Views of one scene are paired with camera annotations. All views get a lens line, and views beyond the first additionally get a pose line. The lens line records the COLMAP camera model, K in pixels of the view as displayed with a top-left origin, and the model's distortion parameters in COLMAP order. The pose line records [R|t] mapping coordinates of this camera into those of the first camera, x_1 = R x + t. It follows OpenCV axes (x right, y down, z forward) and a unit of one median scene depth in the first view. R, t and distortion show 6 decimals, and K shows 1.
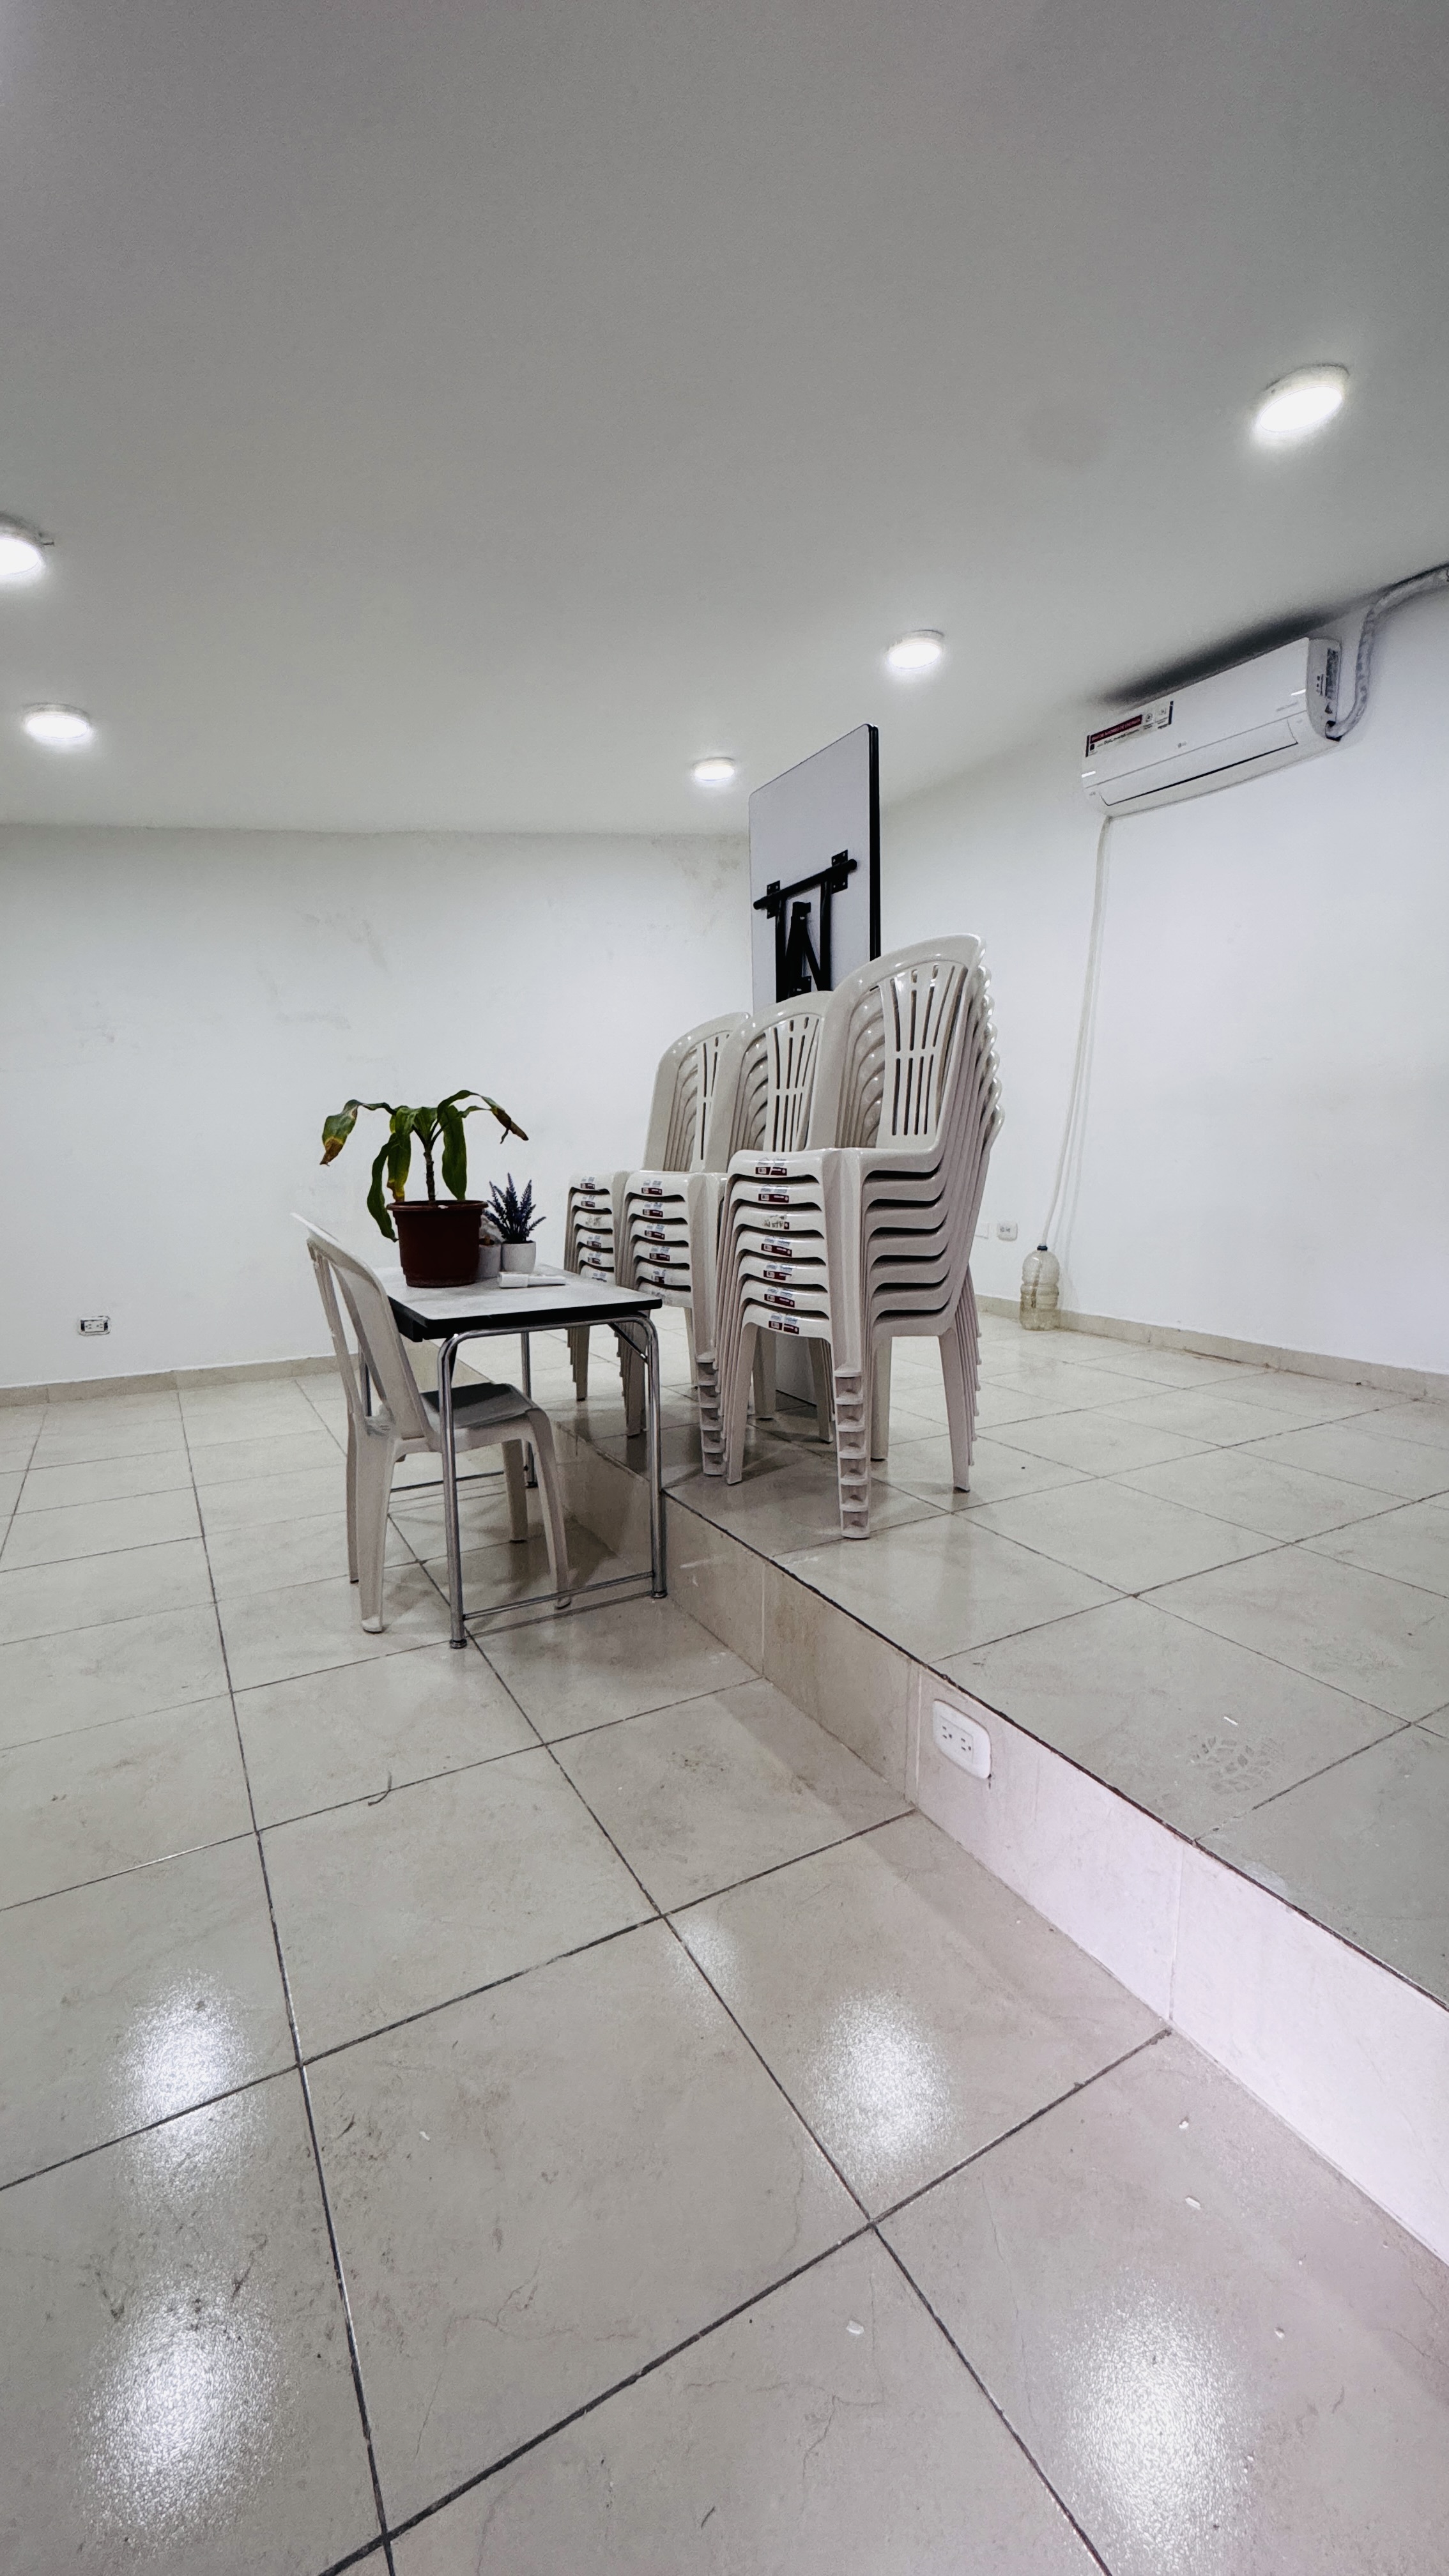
lens RADIAL K [[1031.4, 0, 729.1], [0, 1031.4, 1288.3], [0, 0, 1]] dist [-0.008055, 0.001316]
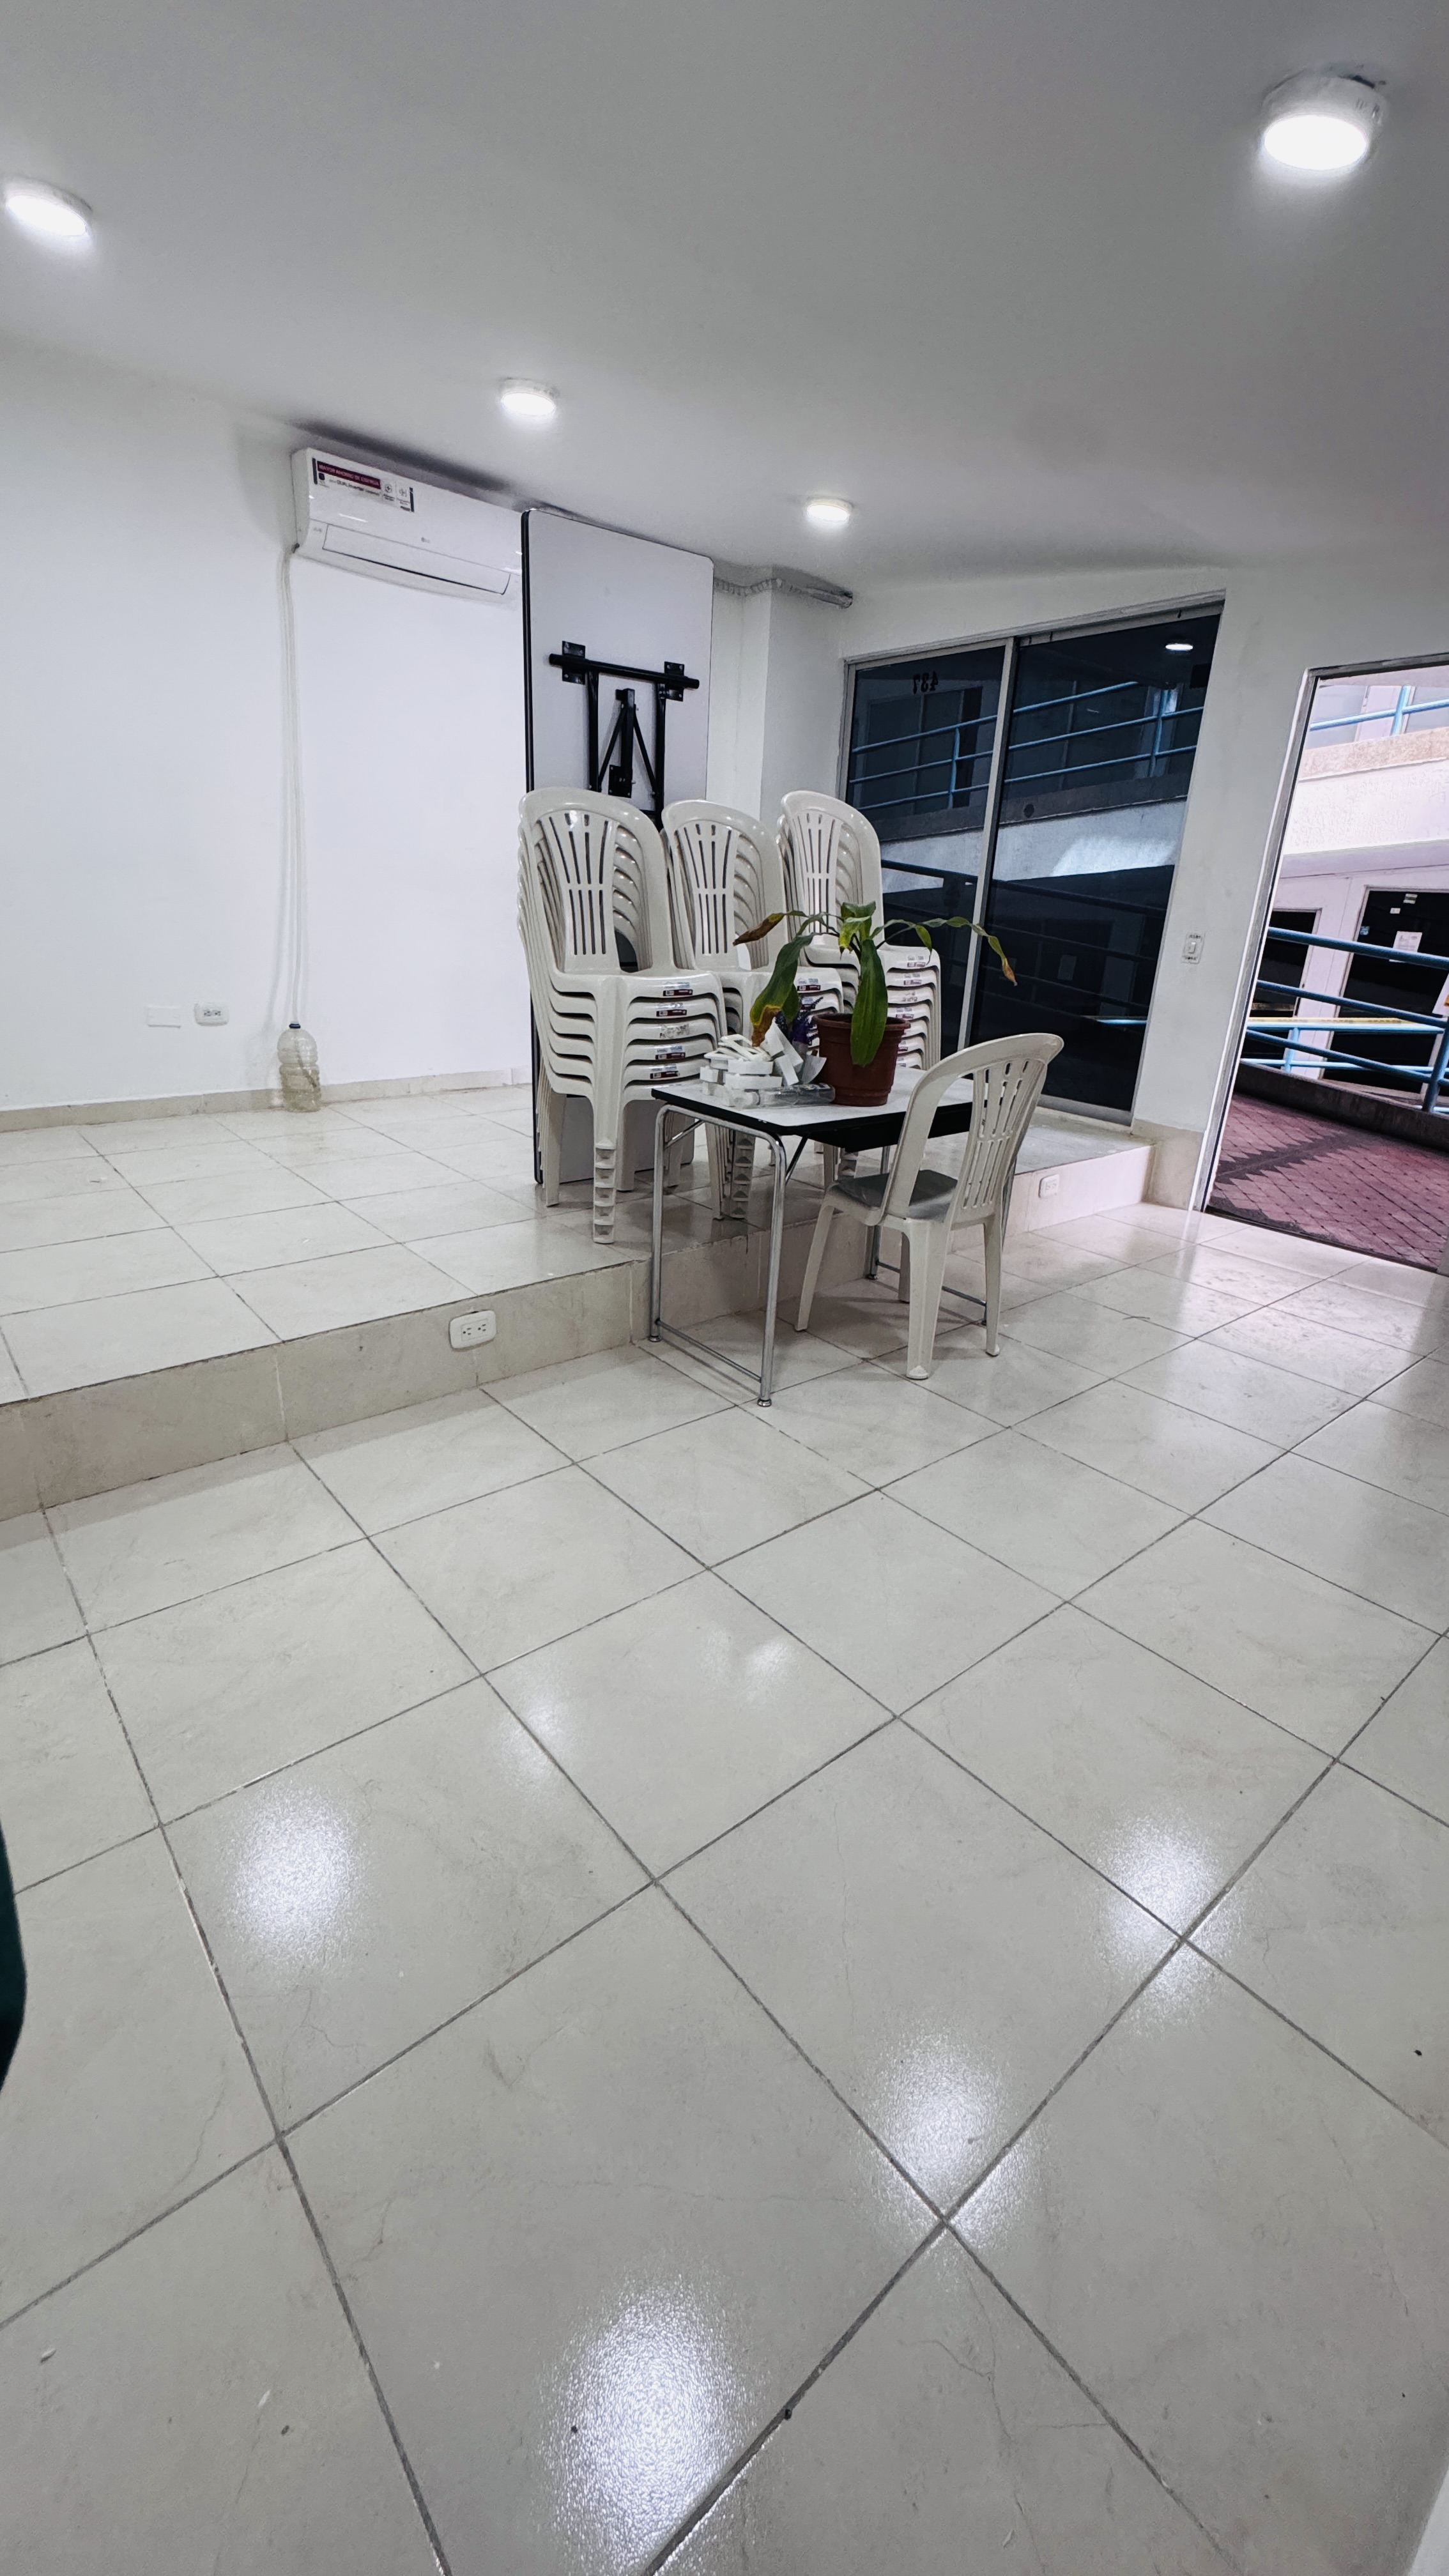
lens RADIAL K [[1031.4, 0, 728.0], [0, 1031.4, 1289.8], [0, 0, 1]] dist [-0.008055, 0.001316]
pose [[-0.167428, -0.356325, 0.919239, -1.437248], [0.099838, 0.921479, 0.375378, -0.257805], [-0.980816, 0.154624, -0.118707, 1.453454]]
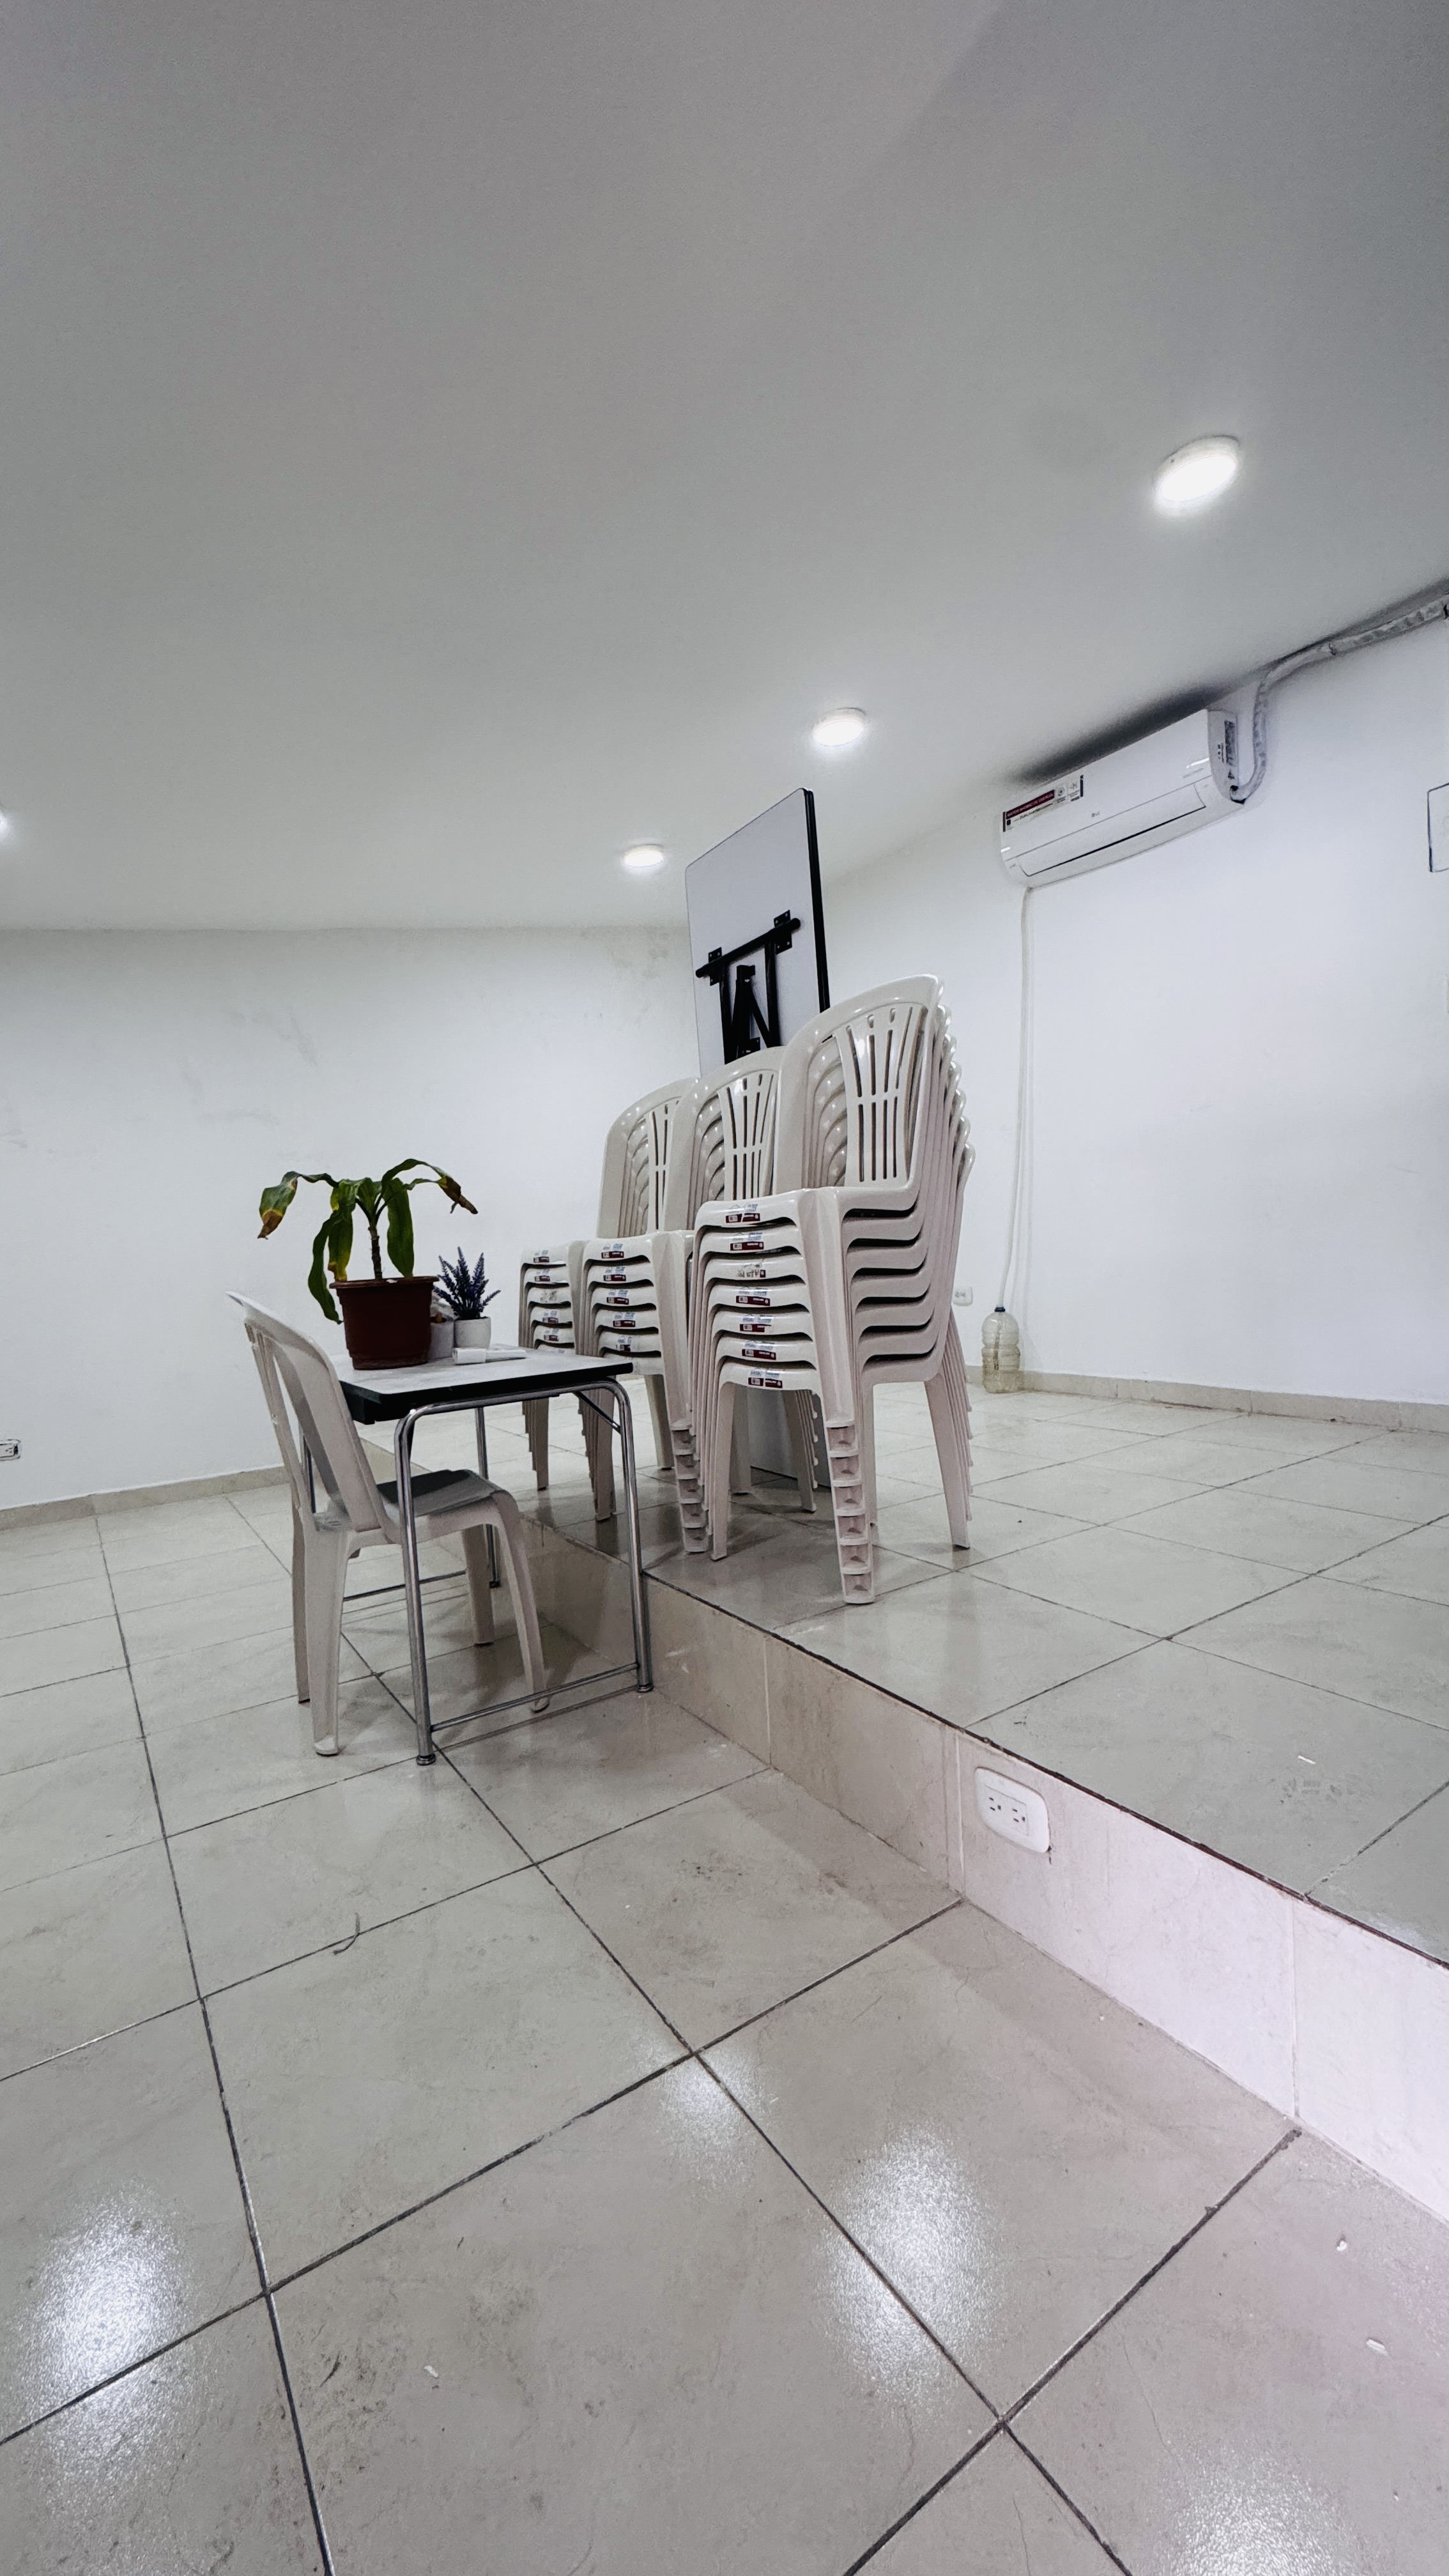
lens RADIAL K [[1031.4, 0, 729.3], [0, 1031.4, 1288.5], [0, 0, 1]] dist [-0.008055, 0.001316]
pose [[0.996378, -0.055235, 0.064645, -0.034969], [0.061383, 0.993357, -0.097334, 0.041007], [-0.058839, 0.100950, 0.993150, 0.055552]]
